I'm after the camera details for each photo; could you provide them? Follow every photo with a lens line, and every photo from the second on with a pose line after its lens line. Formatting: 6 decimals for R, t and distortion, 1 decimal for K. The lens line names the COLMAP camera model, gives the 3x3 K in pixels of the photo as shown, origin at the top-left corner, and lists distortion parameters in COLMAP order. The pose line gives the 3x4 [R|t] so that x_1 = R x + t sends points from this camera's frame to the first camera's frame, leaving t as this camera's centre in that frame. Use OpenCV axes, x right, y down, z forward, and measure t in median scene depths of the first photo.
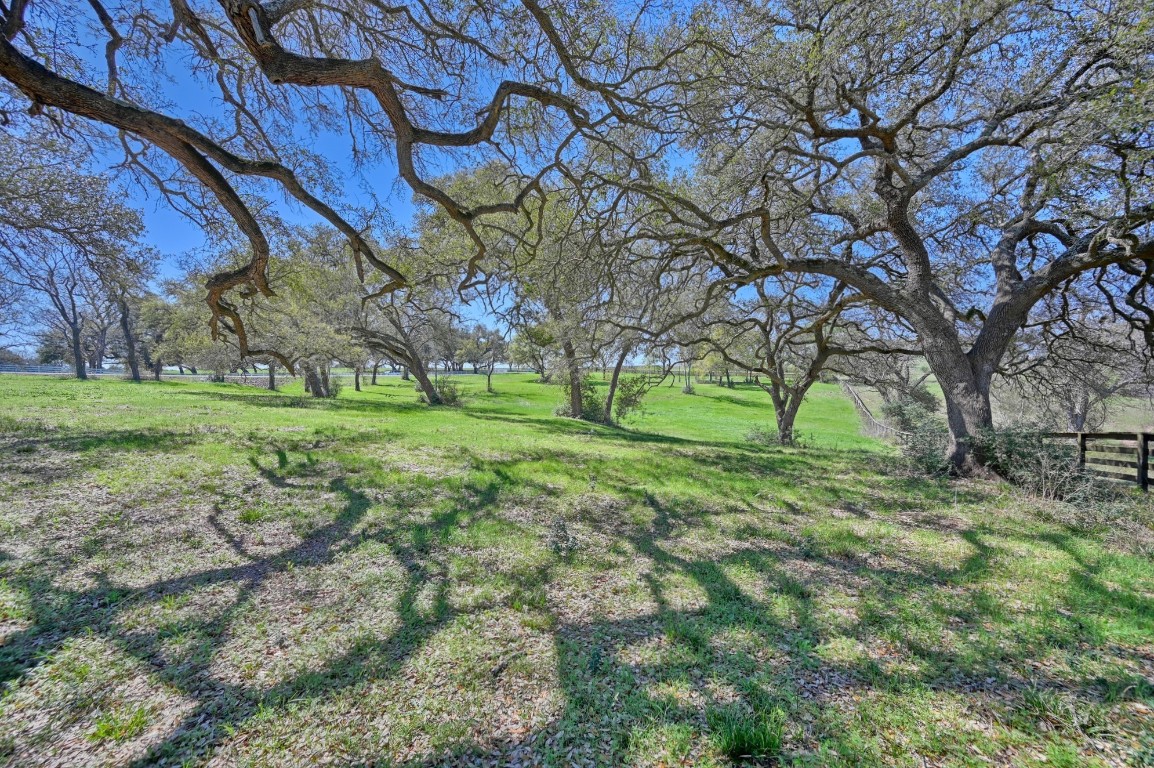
lens RADIAL K [[462.3, 0, 578.3], [0, 462.3, 384.0], [0, 0, 1]] dist [0.001028, 0.000104]
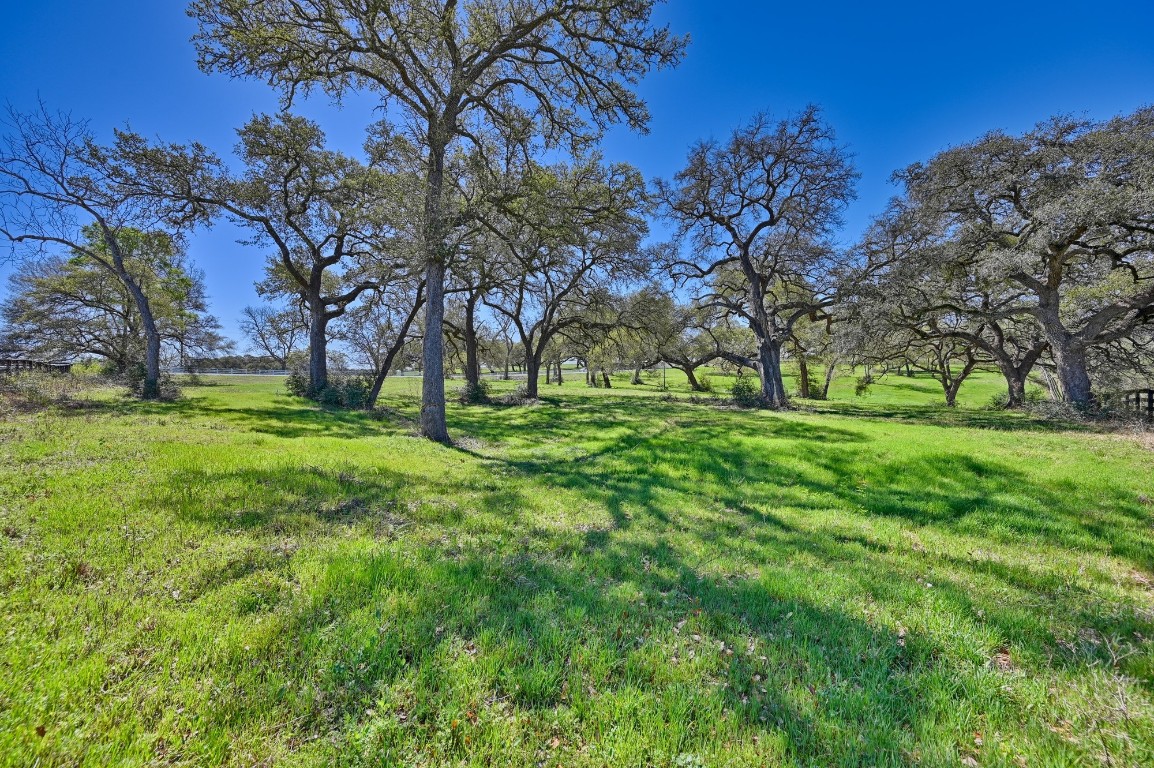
lens RADIAL K [[462.3, 0, 574.6], [0, 462.3, 389.4], [0, 0, 1]] dist [0.001028, 0.000104]
pose [[0.953718, -0.012086, -0.300460, -0.434592], [0.020734, 0.999457, 0.025613, -0.029493], [0.299987, -0.030657, 0.953450, -1.224052]]
